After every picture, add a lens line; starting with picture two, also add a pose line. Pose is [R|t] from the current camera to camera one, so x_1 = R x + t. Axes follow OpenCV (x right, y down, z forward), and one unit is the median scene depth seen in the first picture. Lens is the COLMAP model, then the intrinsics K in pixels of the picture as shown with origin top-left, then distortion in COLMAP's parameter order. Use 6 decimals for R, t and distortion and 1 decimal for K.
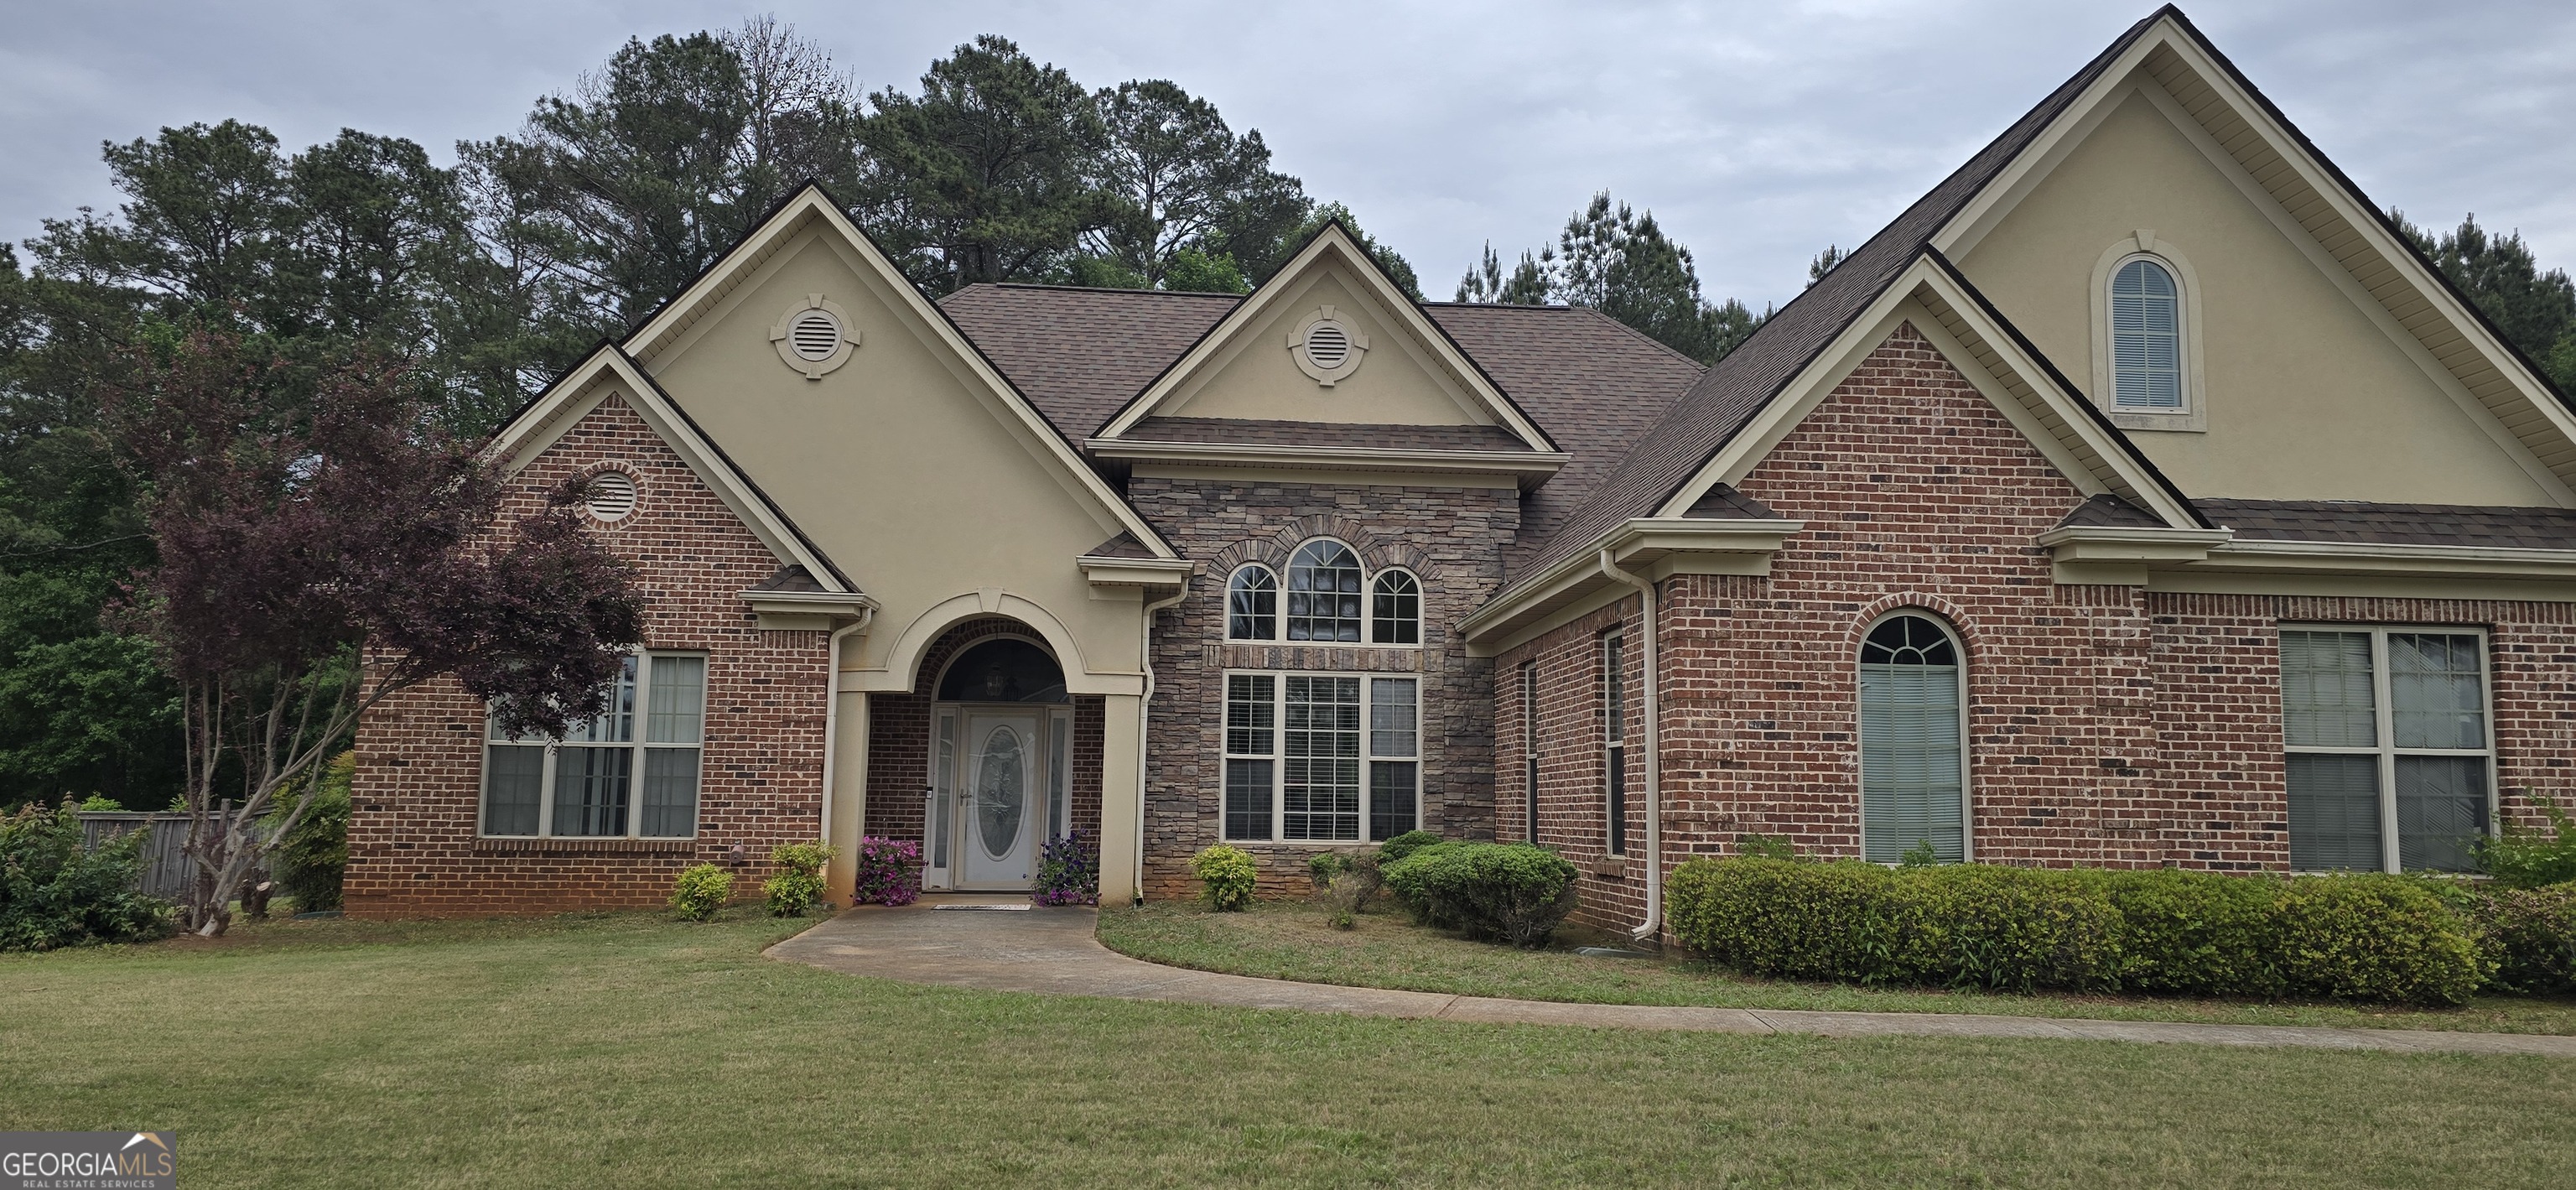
lens RADIAL K [[1730.3, 0, 1370.9], [0, 1730.3, 572.7], [0, 0, 1]] dist [0.024442, 0.000339]
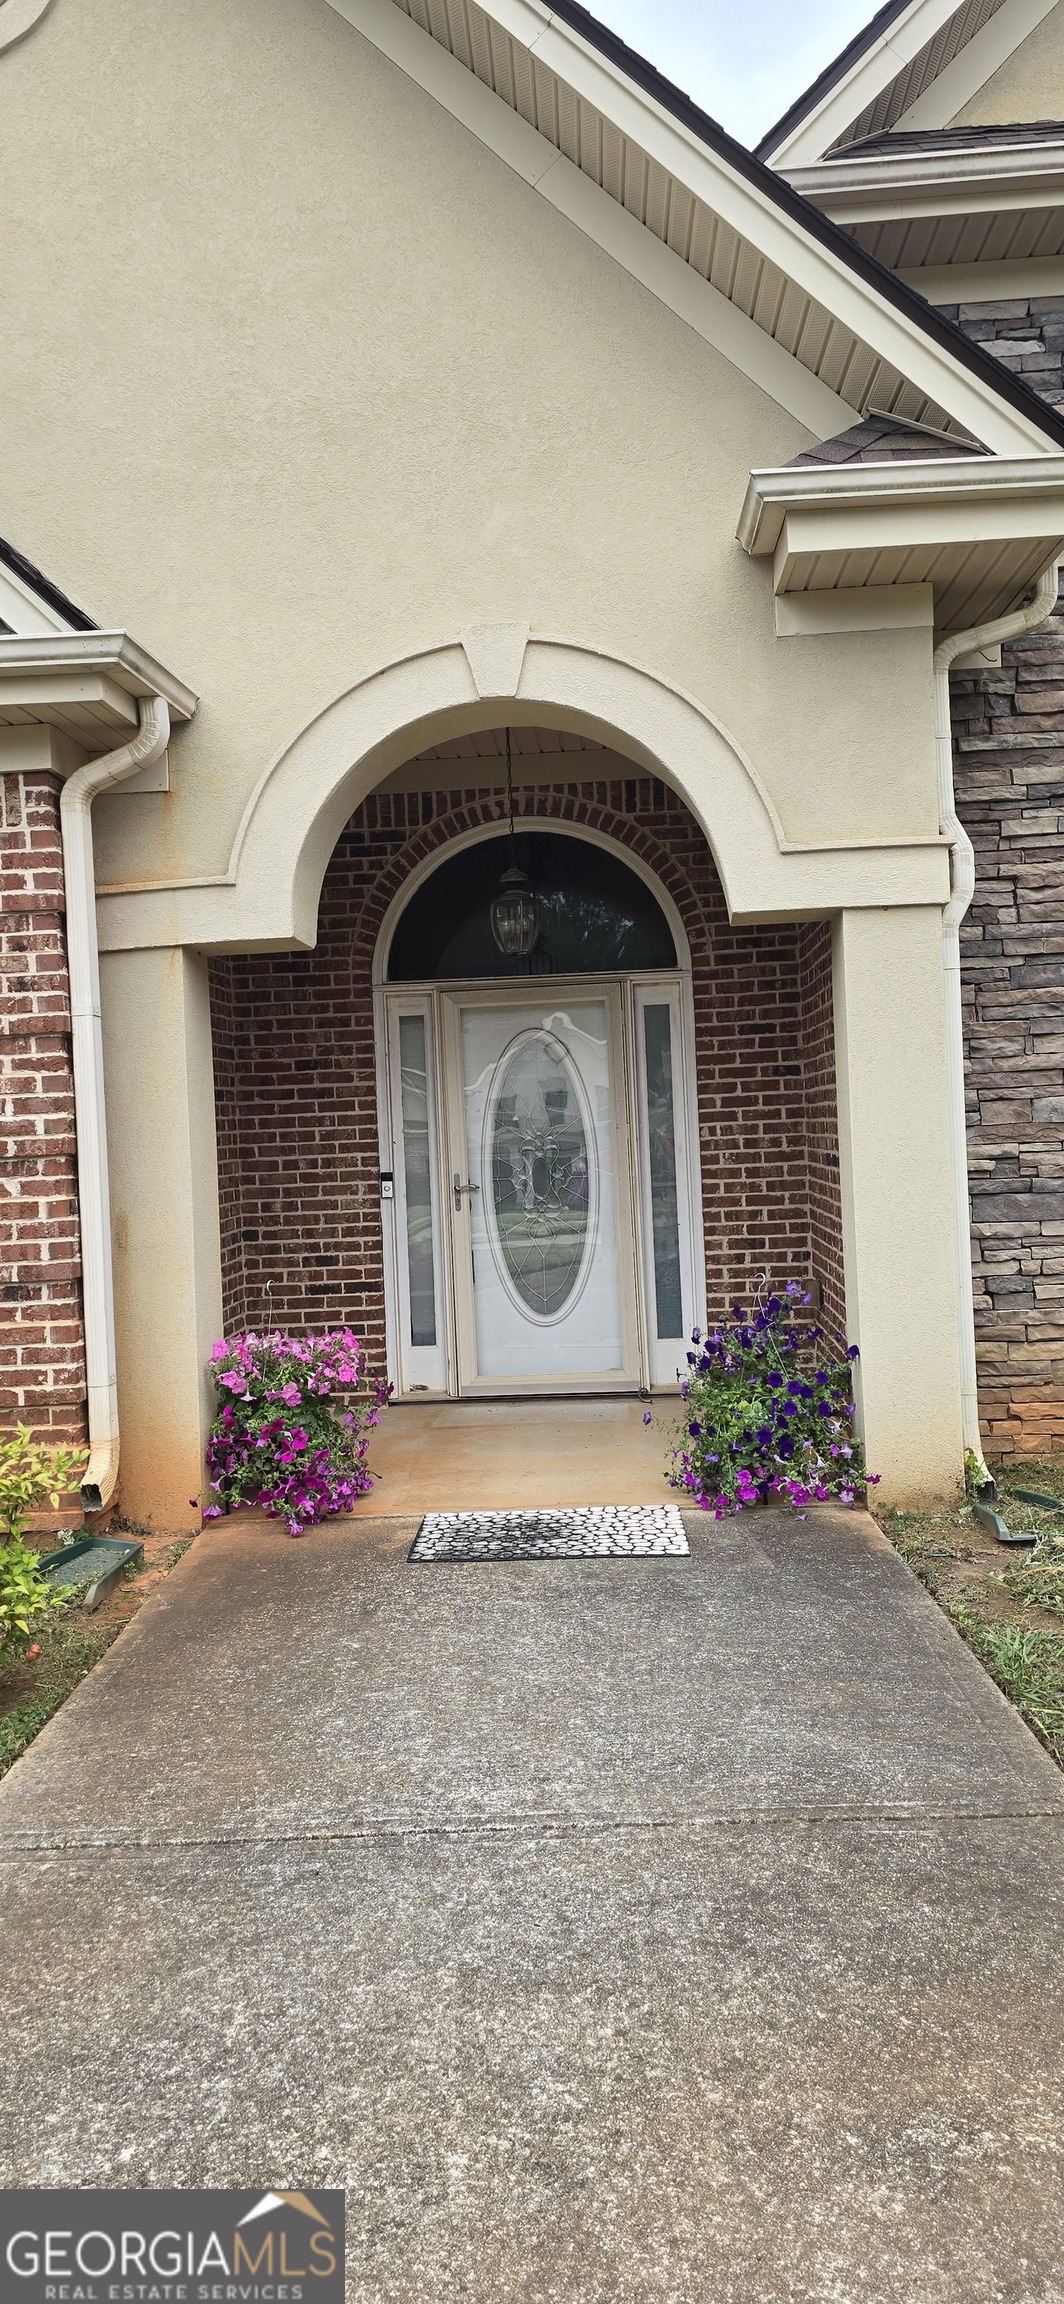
lens RADIAL K [[1547.5, 0, 533.3], [0, 1547.5, 1151.3], [0, 0, 1]] dist [0.024442, 0.000339]
pose [[0.984555, -0.049104, -0.168047, -0.164339], [0.075467, 0.985140, 0.154287, 0.065425], [0.157973, -0.164586, 0.973630, 0.678636]]
